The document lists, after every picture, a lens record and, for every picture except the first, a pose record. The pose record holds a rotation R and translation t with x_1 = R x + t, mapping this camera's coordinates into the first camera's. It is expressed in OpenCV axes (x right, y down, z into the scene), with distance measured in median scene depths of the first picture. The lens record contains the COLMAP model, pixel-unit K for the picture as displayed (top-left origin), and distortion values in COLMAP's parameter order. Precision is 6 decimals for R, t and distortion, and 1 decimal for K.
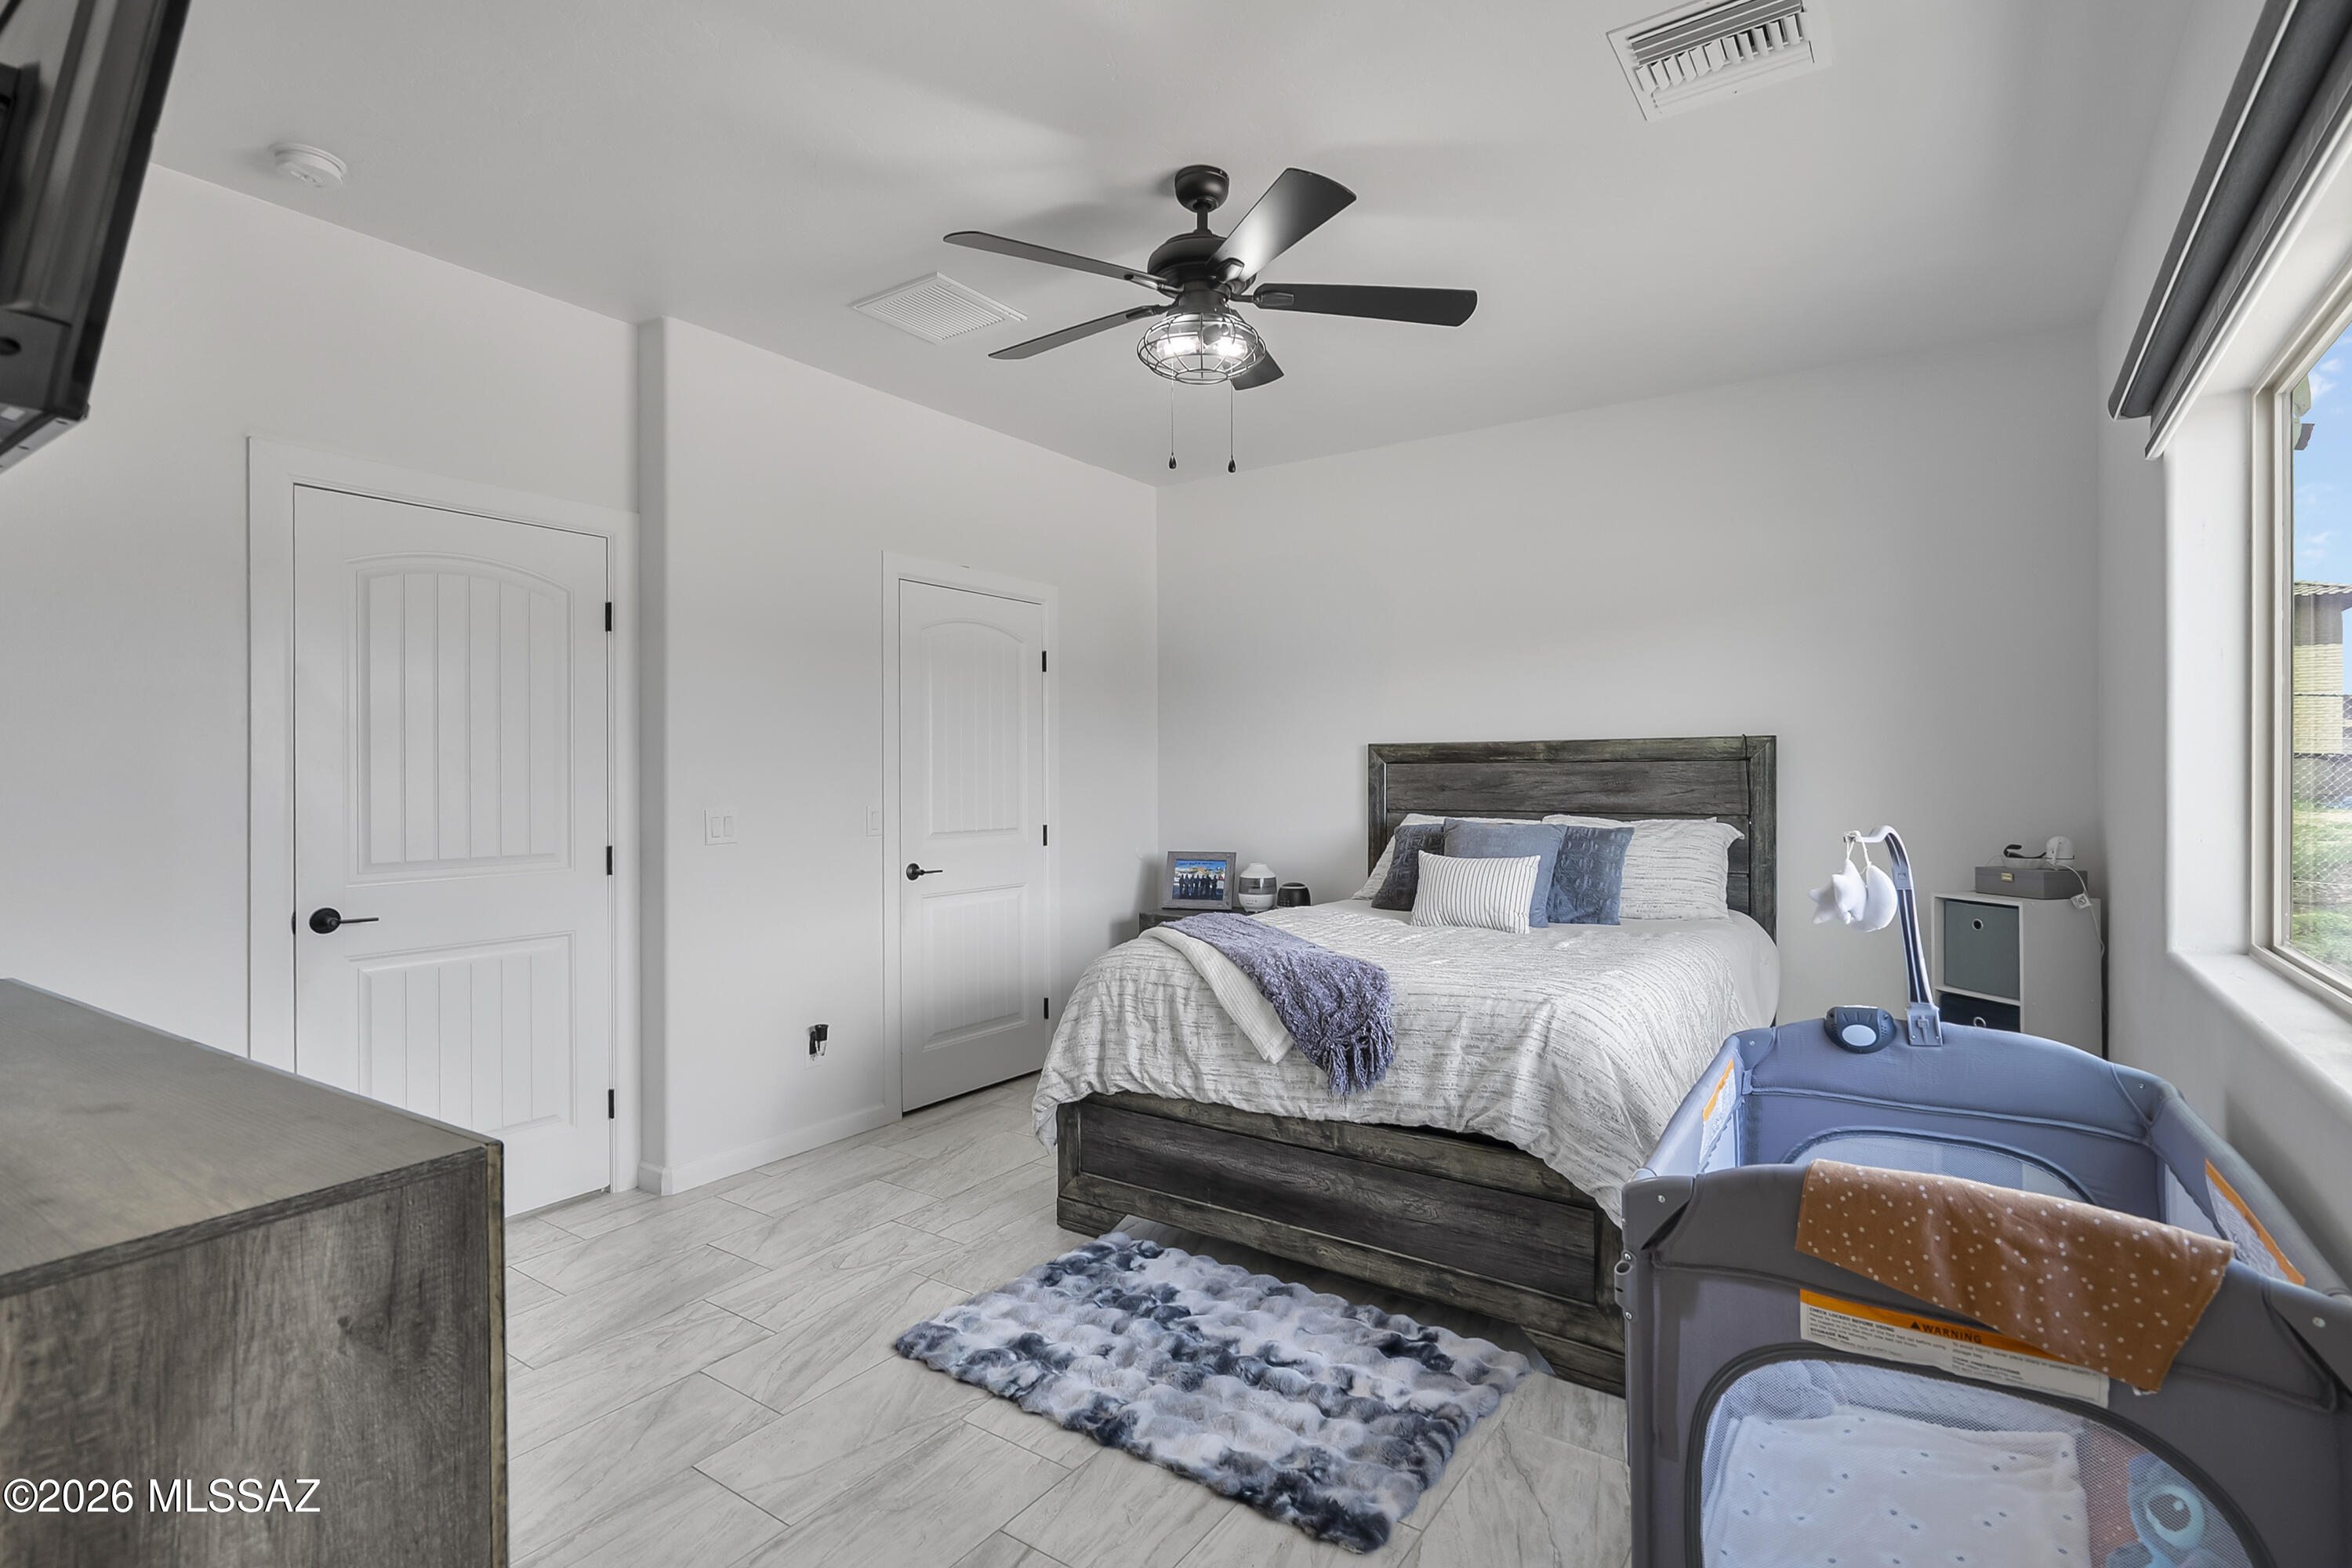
lens RADIAL K [[1097.7, 0, 1173.2], [0, 1097.7, 781.9], [0, 0, 1]] dist [-0.006178, 0.002014]
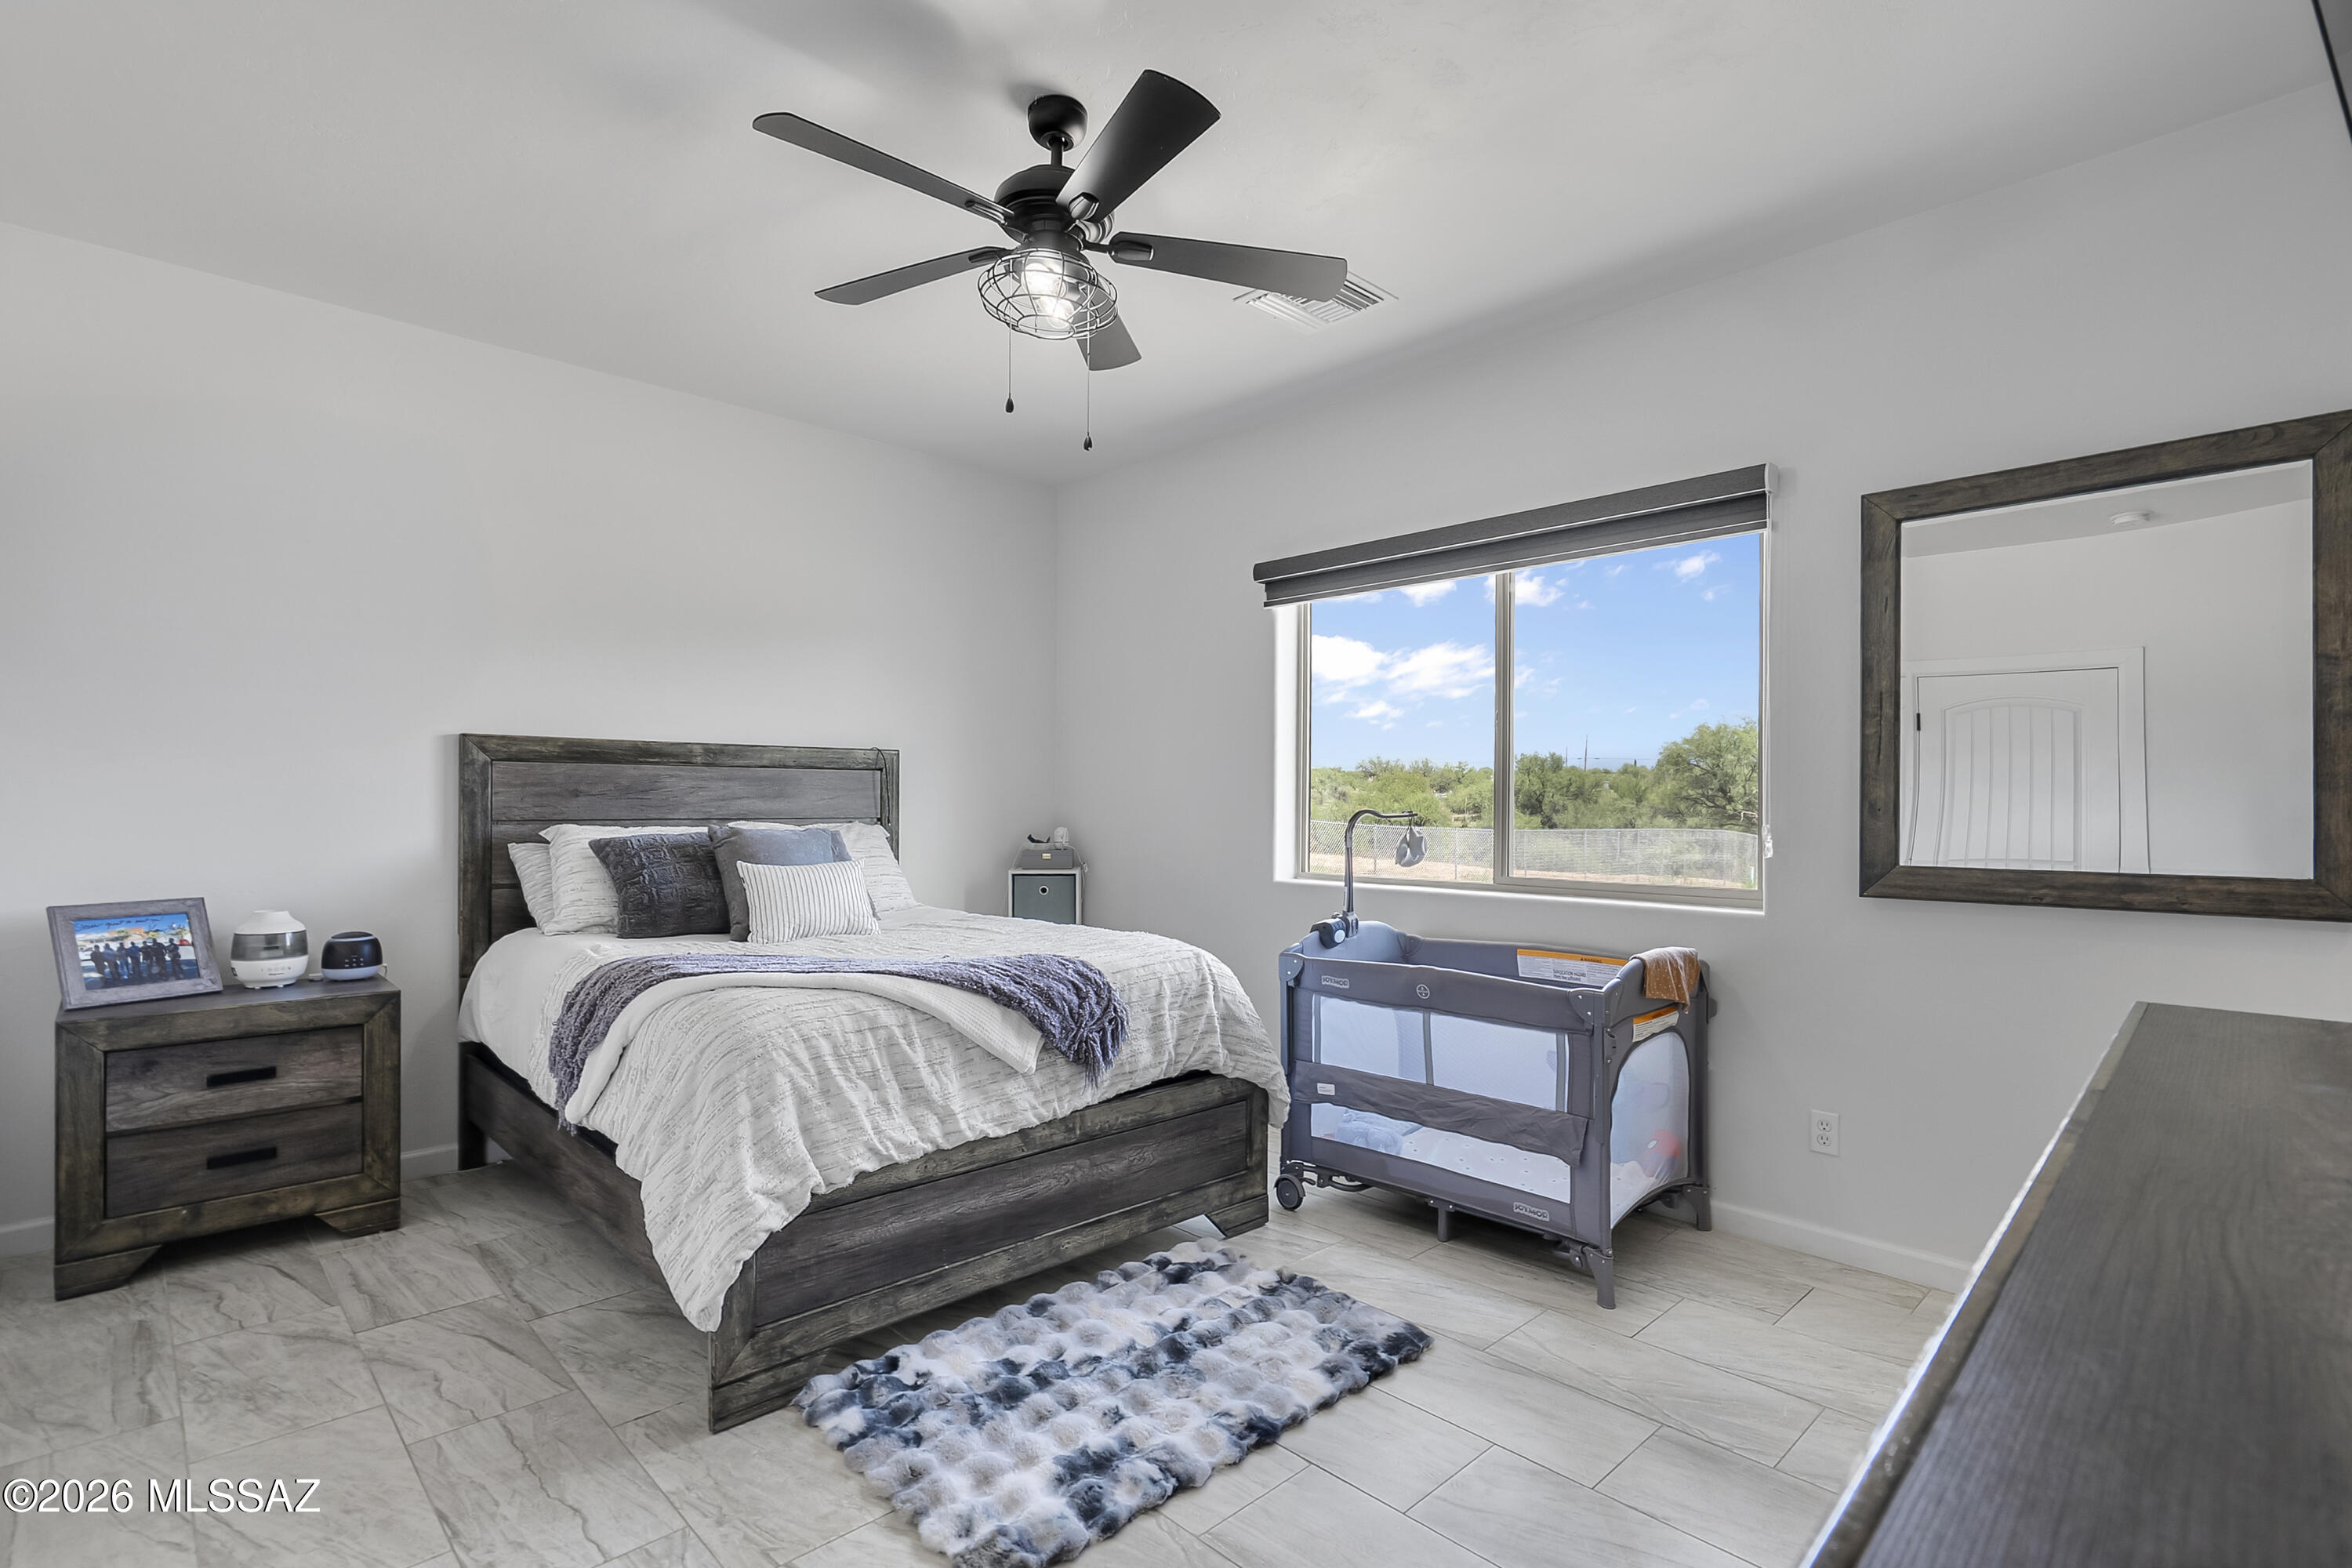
lens RADIAL K [[1097.7, 0, 1173.9], [0, 1097.7, 797.5], [0, 0, 1]] dist [-0.006178, 0.002014]
pose [[0.216792, 0.006979, 0.976193, -0.797465], [-0.001705, 0.999976, -0.006770, 0.023738], [-0.976216, -0.000197, 0.216799, 0.662446]]
